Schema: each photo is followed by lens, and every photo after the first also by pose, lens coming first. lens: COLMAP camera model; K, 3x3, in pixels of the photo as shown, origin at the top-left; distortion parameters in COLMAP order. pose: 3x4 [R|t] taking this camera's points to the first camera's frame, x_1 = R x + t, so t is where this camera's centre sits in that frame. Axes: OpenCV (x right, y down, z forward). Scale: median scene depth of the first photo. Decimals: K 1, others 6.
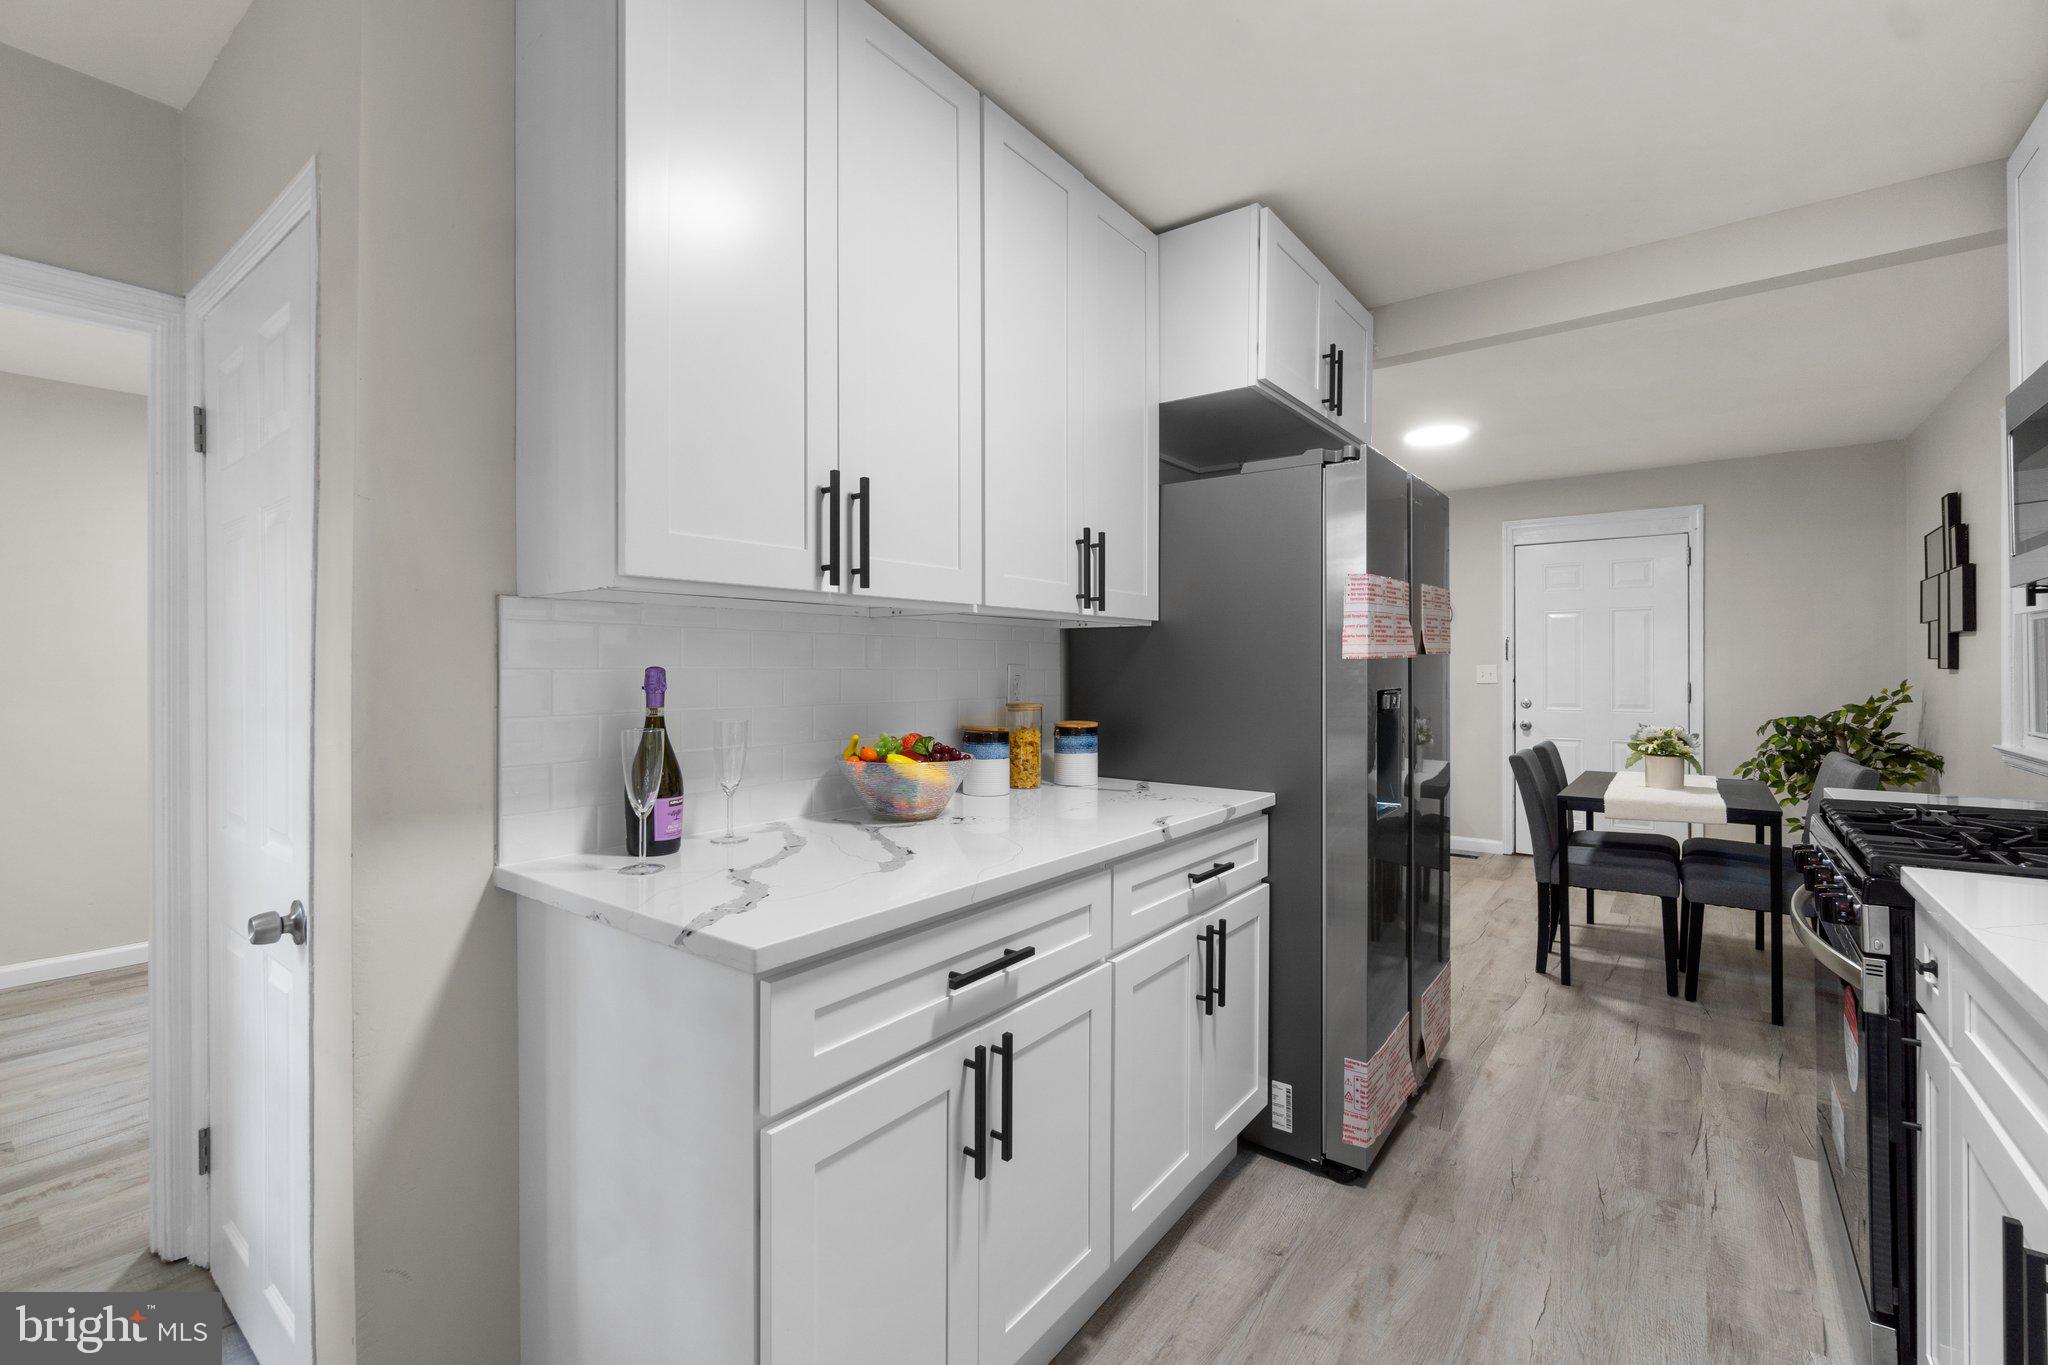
lens RADIAL K [[873.1, 0, 1017.3], [0, 873.1, 674.8], [0, 0, 1]] dist [-0.014904, -0.000348]
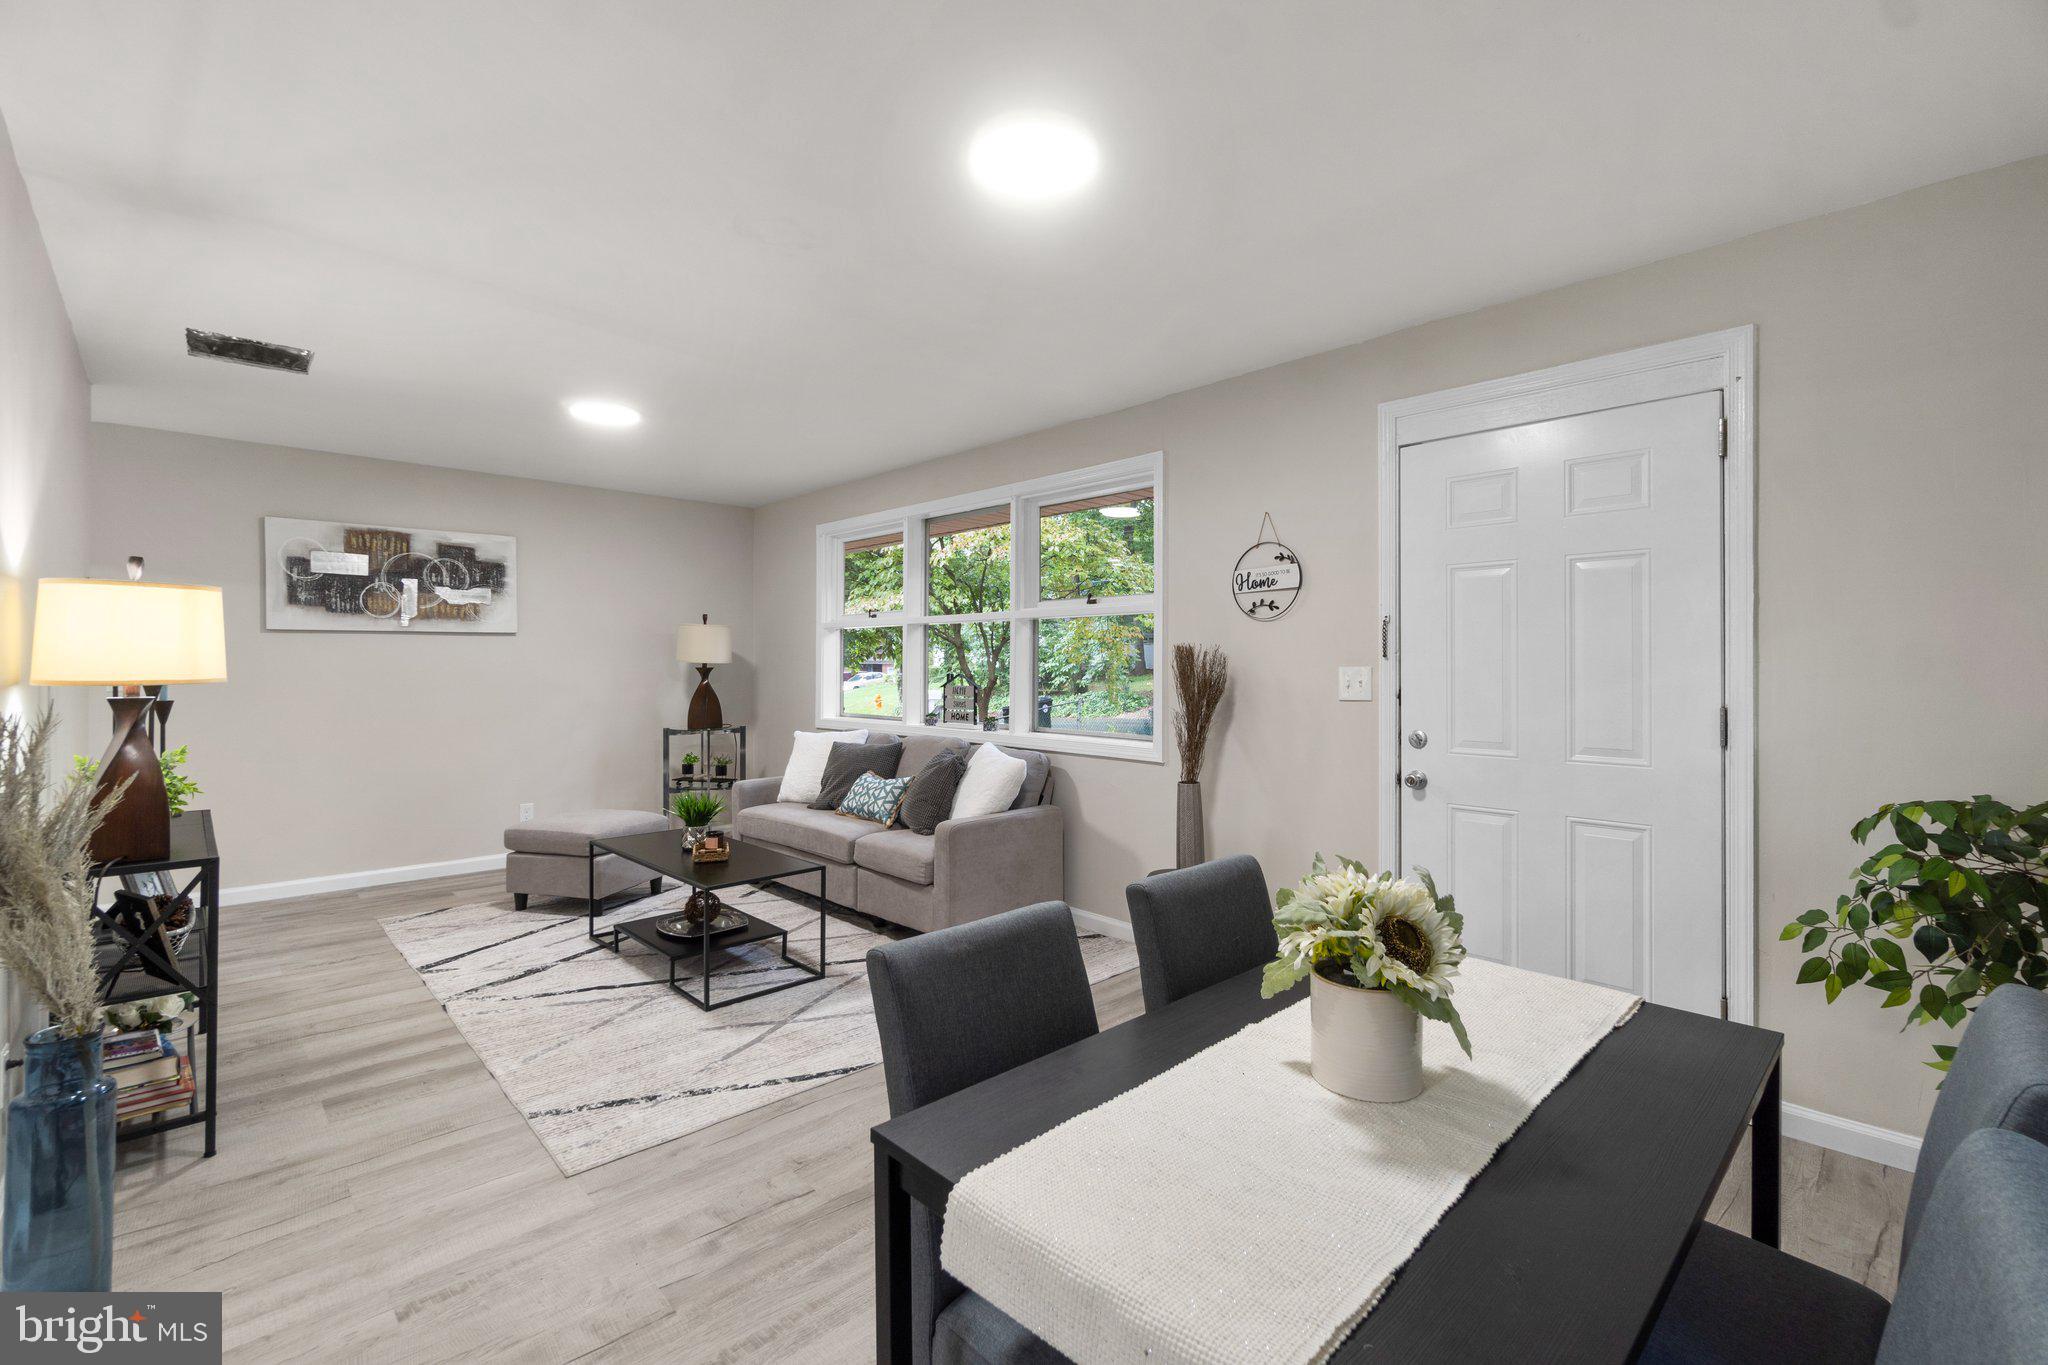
lens RADIAL K [[873.1, 0, 1017.3], [0, 873.1, 674.8], [0, 0, 1]] dist [-0.014904, -0.000348]
pose [[0.988160, 0.004777, -0.153354, 0.503483], [-0.004544, 0.999988, 0.001871, -0.007702], [0.153361, -0.001152, 0.988170, 0.511218]]
